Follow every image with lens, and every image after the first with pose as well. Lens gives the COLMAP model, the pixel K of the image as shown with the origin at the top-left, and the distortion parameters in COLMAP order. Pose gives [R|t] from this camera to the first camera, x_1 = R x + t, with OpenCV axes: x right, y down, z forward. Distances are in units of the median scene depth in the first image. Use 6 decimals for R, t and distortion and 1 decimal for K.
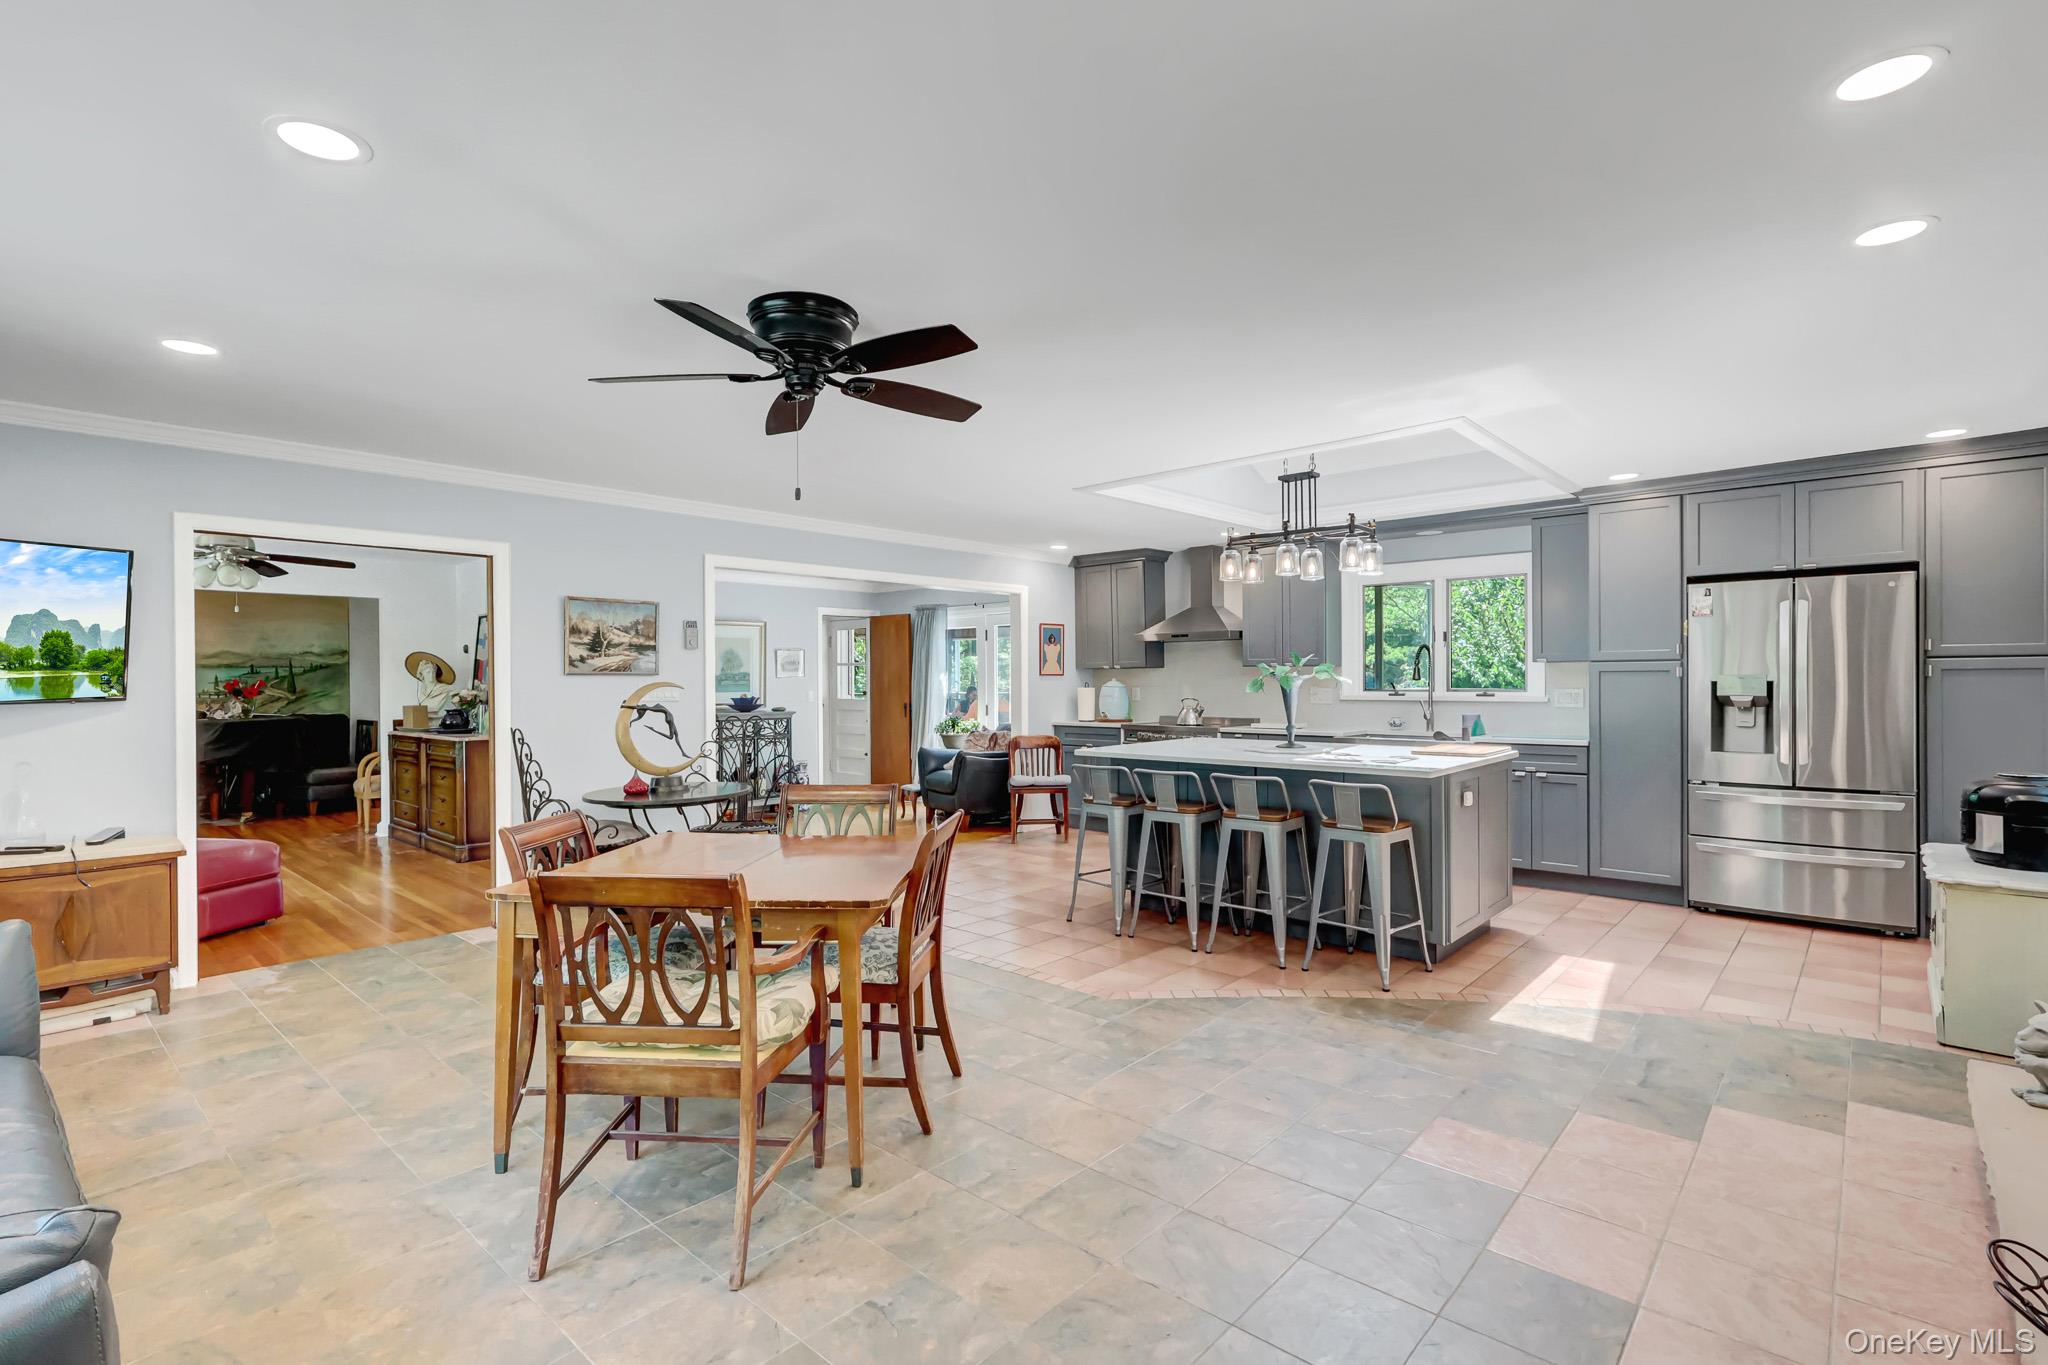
lens RADIAL K [[950.9, 0, 1026.4], [0, 950.9, 685.8], [0, 0, 1]] dist [-0.001763, 0.001253]
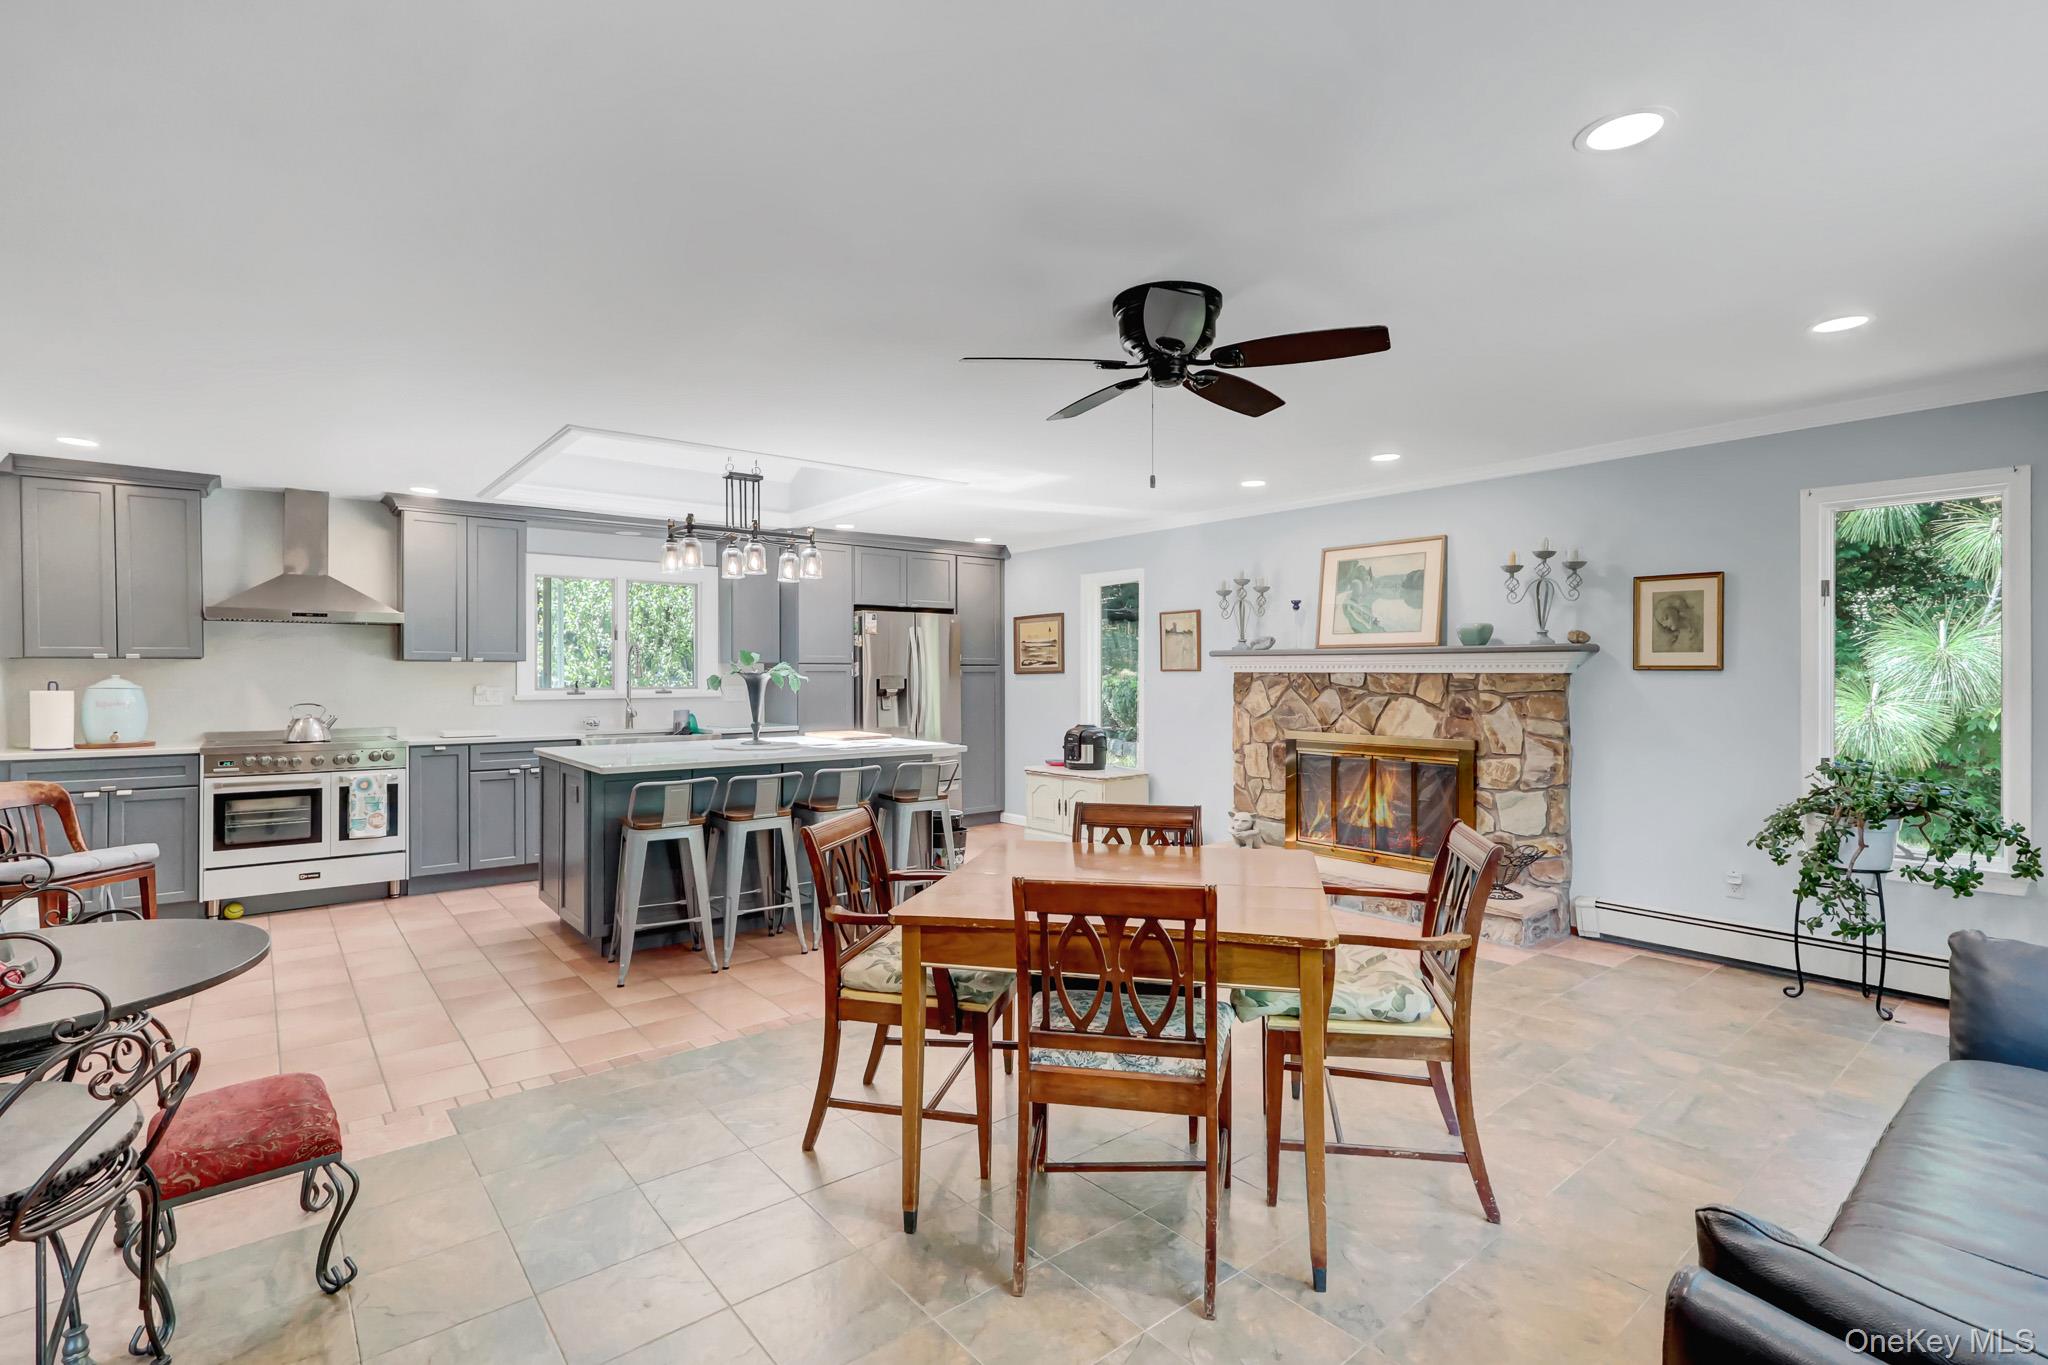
lens RADIAL K [[950.9, 0, 1028.2], [0, 950.9, 681.5], [0, 0, 1]] dist [-0.001763, 0.001253]
pose [[0.146025, -0.001120, 0.989280, -0.669611], [0.003435, 0.999994, 0.000625, -0.001352], [-0.989275, 0.003307, 0.146028, 0.552190]]
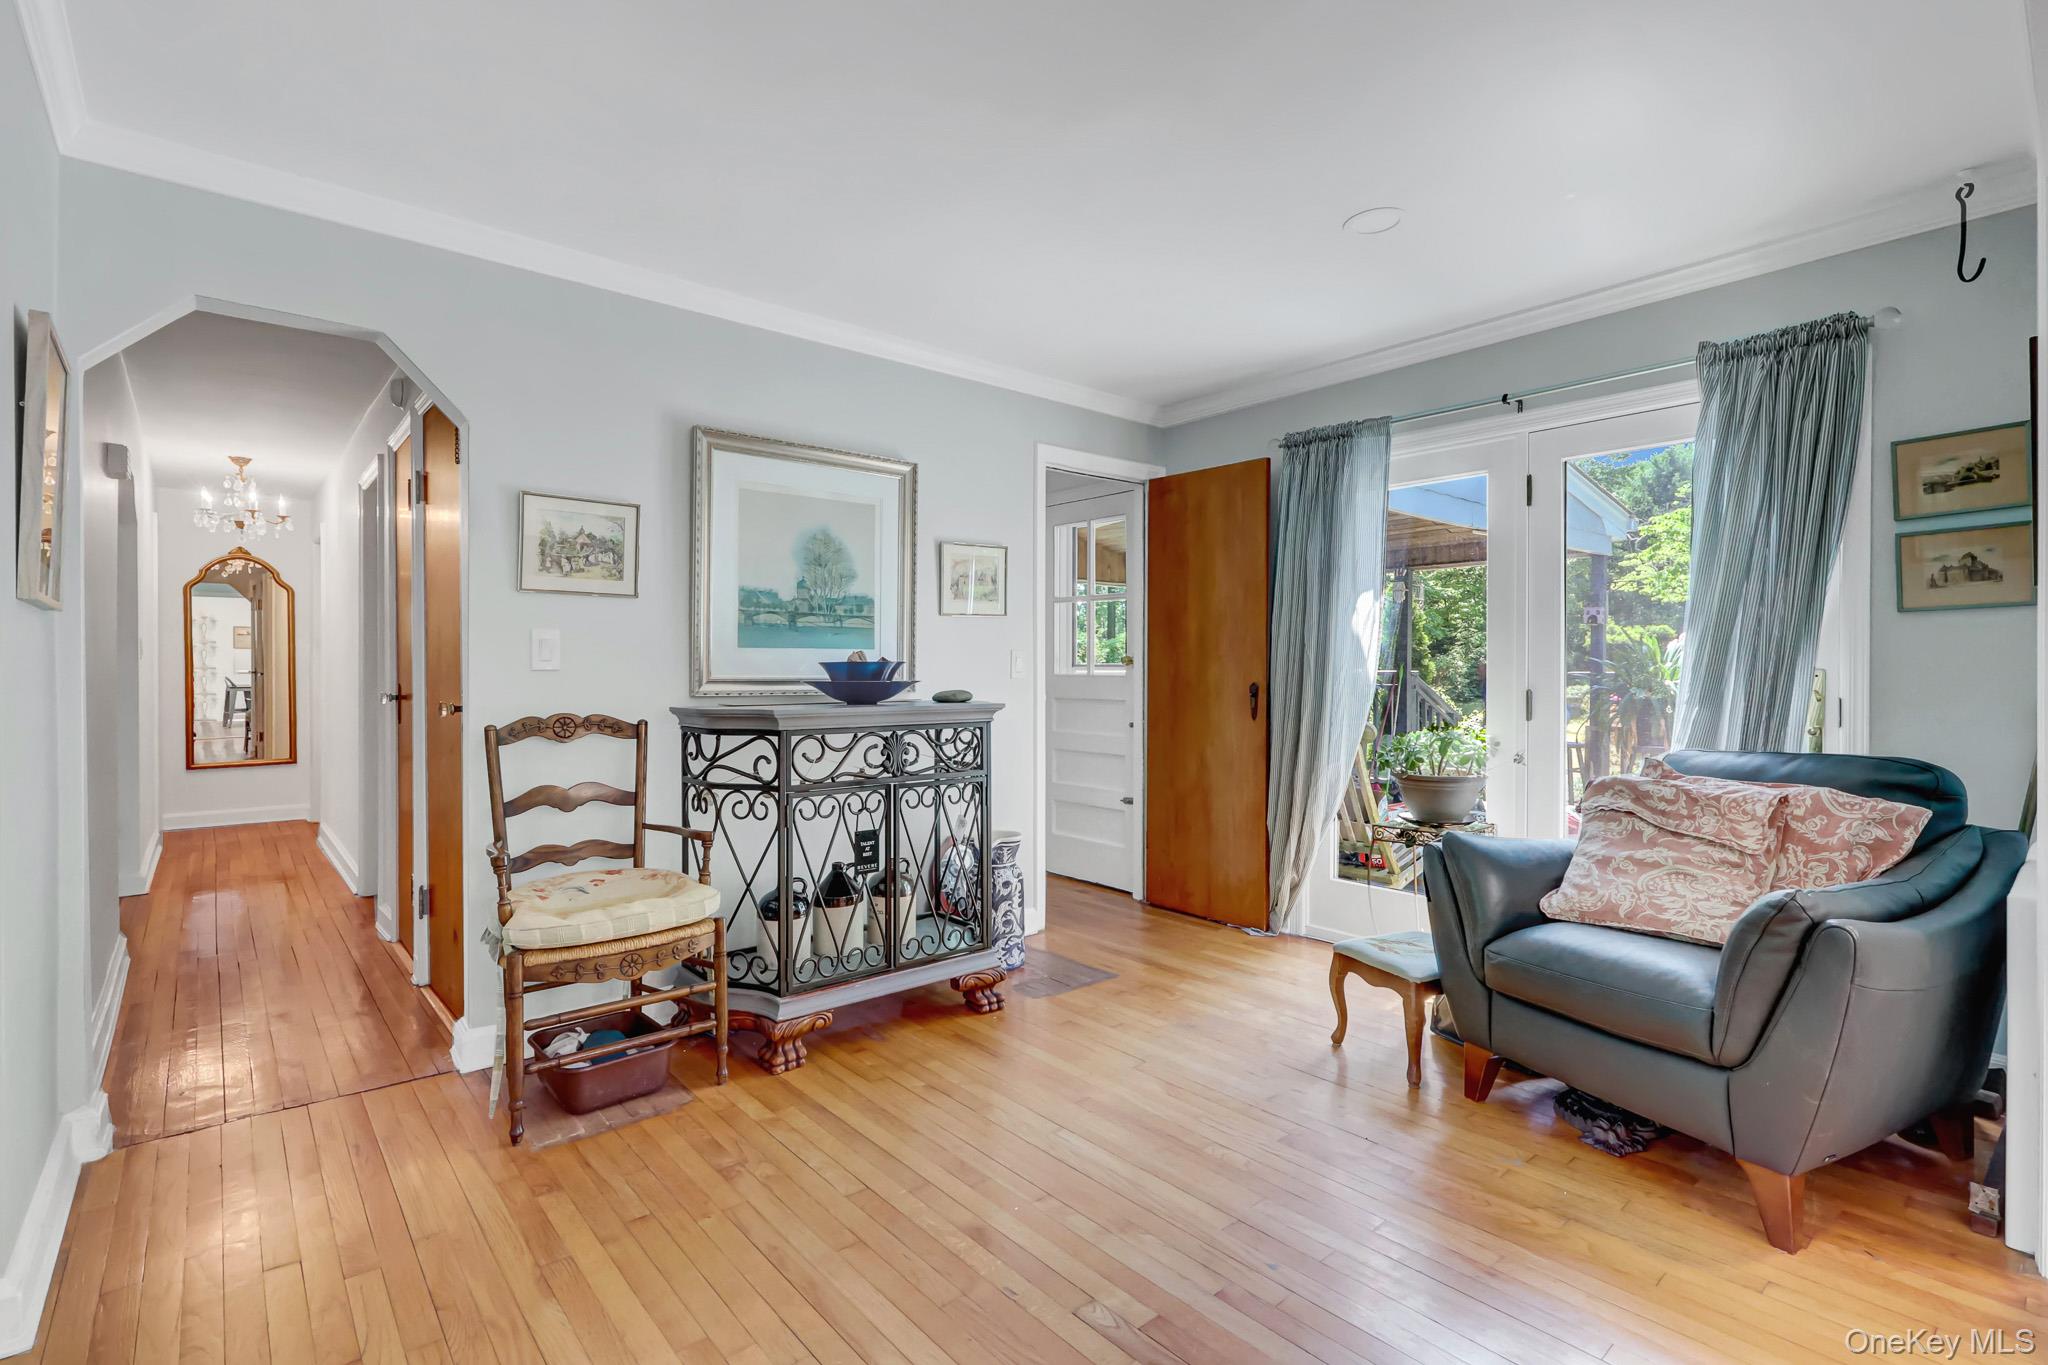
lens RADIAL K [[950.9, 0, 998.4], [0, 950.9, 673.5], [0, 0, 1]] dist [-0.001763, 0.001253]
pose [[0.990937, 0.007376, -0.134126, -0.361766], [-0.007261, 0.999973, 0.001349, 0.027931], [0.134133, -0.000363, 0.990963, 1.201813]]
